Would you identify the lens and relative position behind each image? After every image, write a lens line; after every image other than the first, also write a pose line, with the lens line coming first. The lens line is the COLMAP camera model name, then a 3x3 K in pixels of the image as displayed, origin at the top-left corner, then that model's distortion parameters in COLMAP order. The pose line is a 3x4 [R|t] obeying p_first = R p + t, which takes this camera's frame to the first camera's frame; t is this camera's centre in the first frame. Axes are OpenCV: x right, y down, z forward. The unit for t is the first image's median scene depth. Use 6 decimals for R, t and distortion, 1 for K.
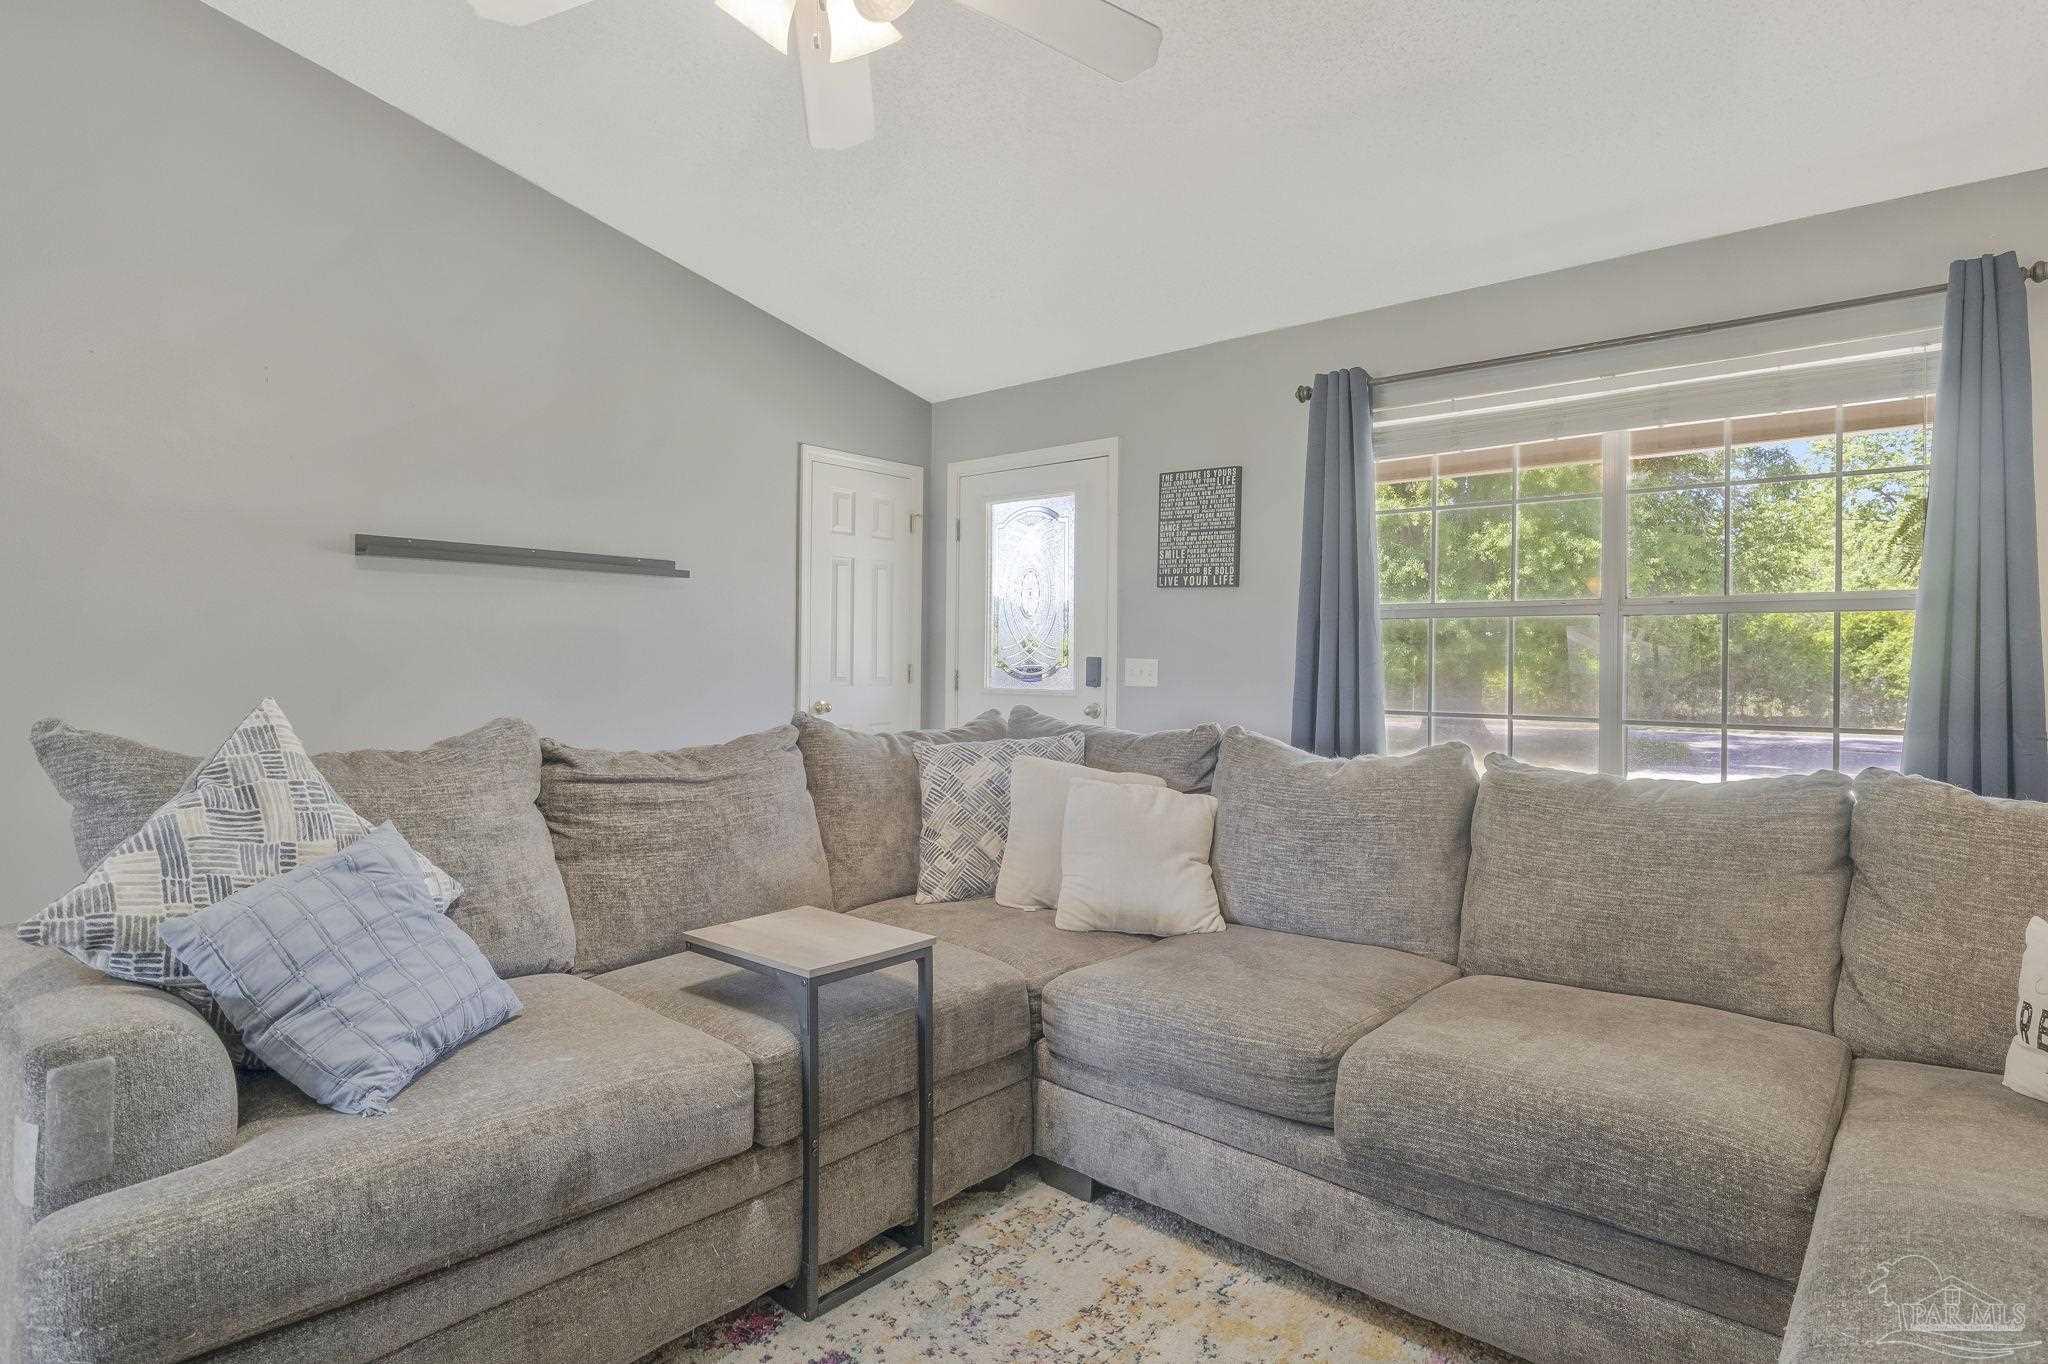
lens RADIAL K [[1080.4, 0, 1020.3], [0, 1080.4, 663.4], [0, 0, 1]] dist [-0.014048, 0.002031]
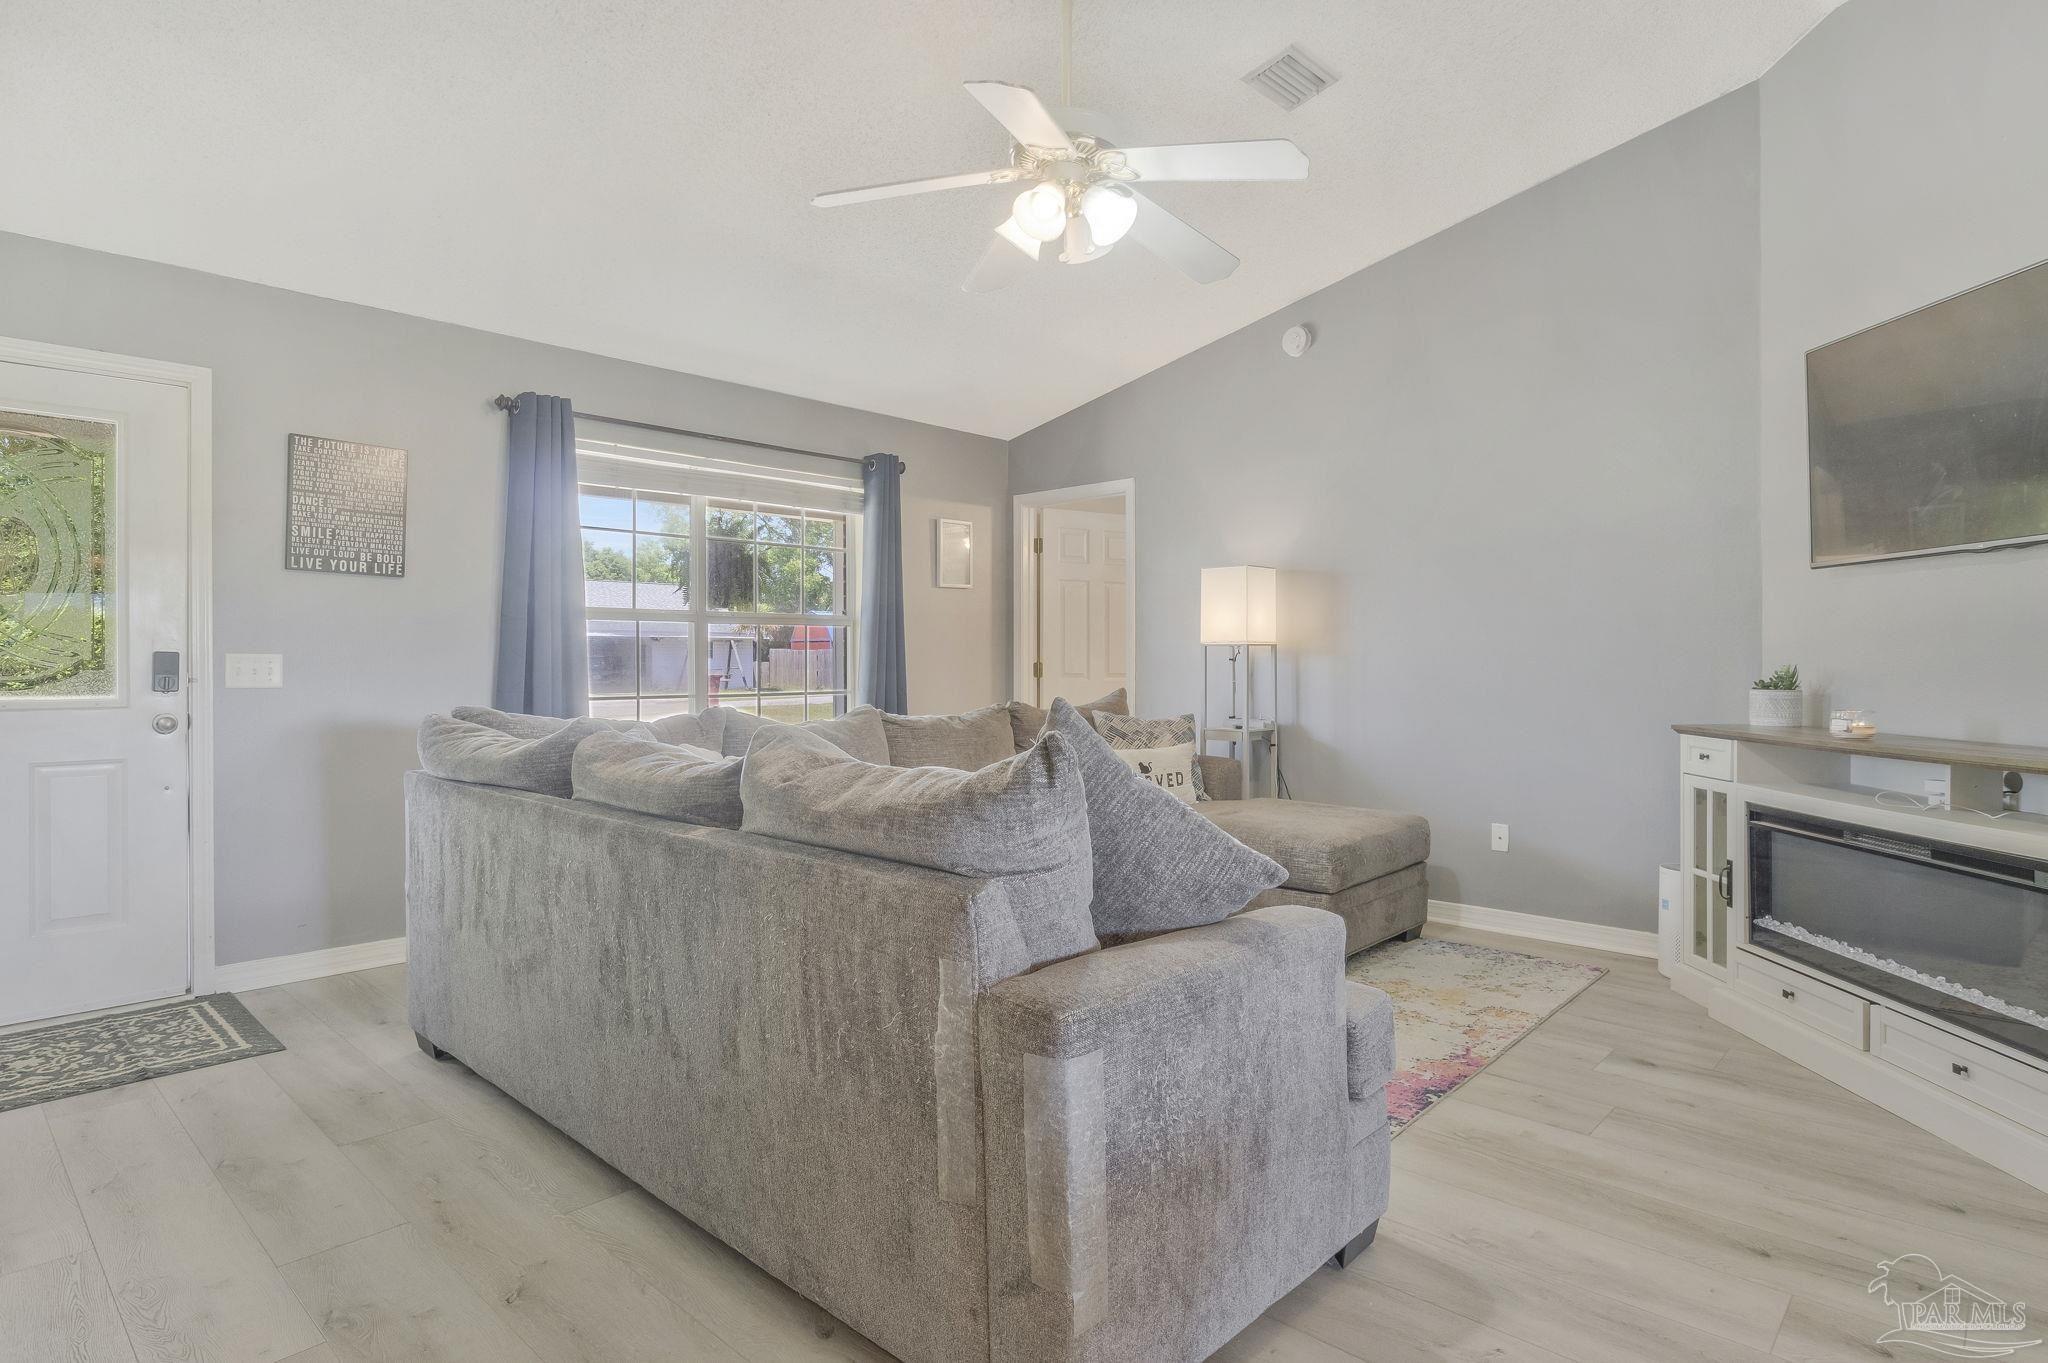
lens RADIAL K [[1080.4, 0, 1020.8], [0, 1080.4, 674.0], [0, 0, 1]] dist [-0.014048, 0.002031]
pose [[0.041571, -0.013248, 0.999048, -0.699981], [0.013875, 0.999823, 0.012681, 0.008652], [-0.999039, 0.013335, 0.041747, 0.410910]]
